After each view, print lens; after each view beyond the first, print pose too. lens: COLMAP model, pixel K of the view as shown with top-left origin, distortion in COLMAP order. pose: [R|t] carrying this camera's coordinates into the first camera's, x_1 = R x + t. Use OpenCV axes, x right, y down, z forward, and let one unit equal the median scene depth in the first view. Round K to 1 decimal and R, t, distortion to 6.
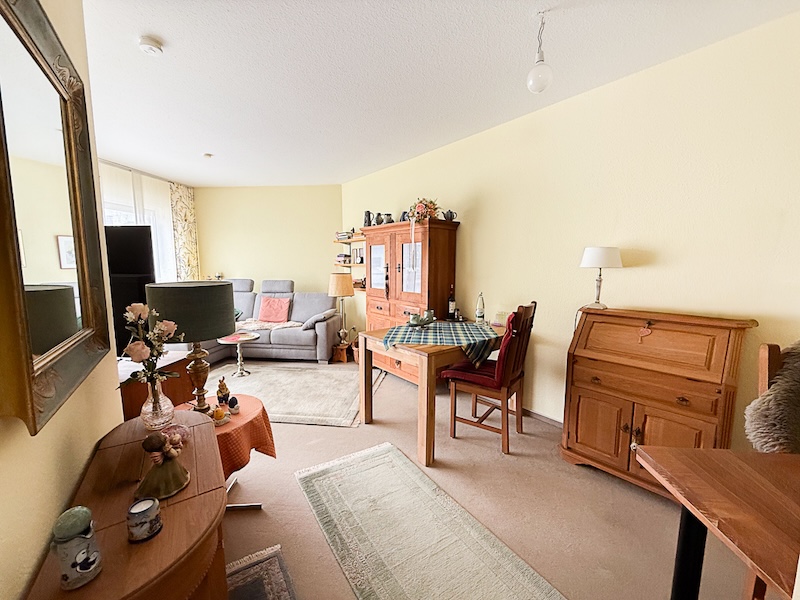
lens RADIAL K [[322.2, 0, 392.2], [0, 322.2, 299.8], [0, 0, 1]] dist [-0.000609, 0.000512]
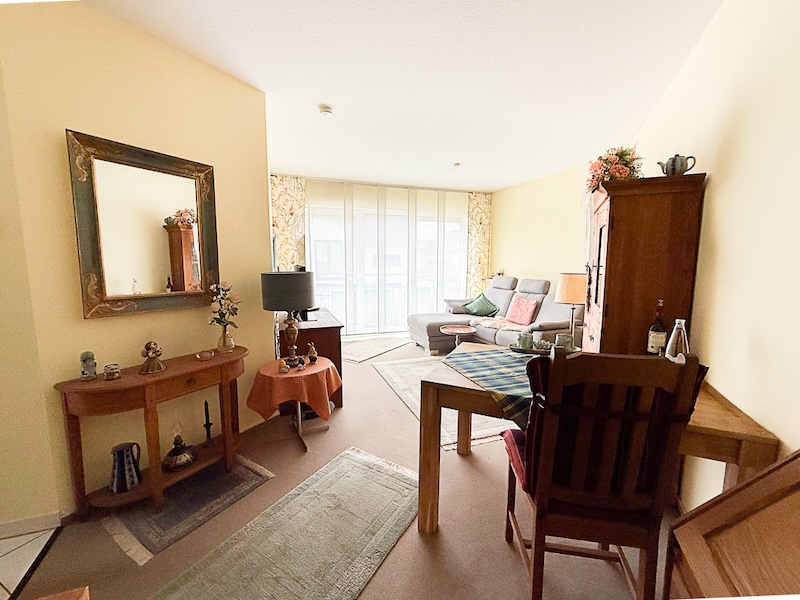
lens RADIAL K [[322.2, 0, 394.3], [0, 322.2, 300.1], [0, 0, 1]] dist [-0.000609, 0.000512]
pose [[0.453114, 0.106791, -0.885033, 0.284251], [-0.104357, 0.992327, 0.066309, -0.022208], [0.885323, 0.062314, 0.460781, 0.237587]]
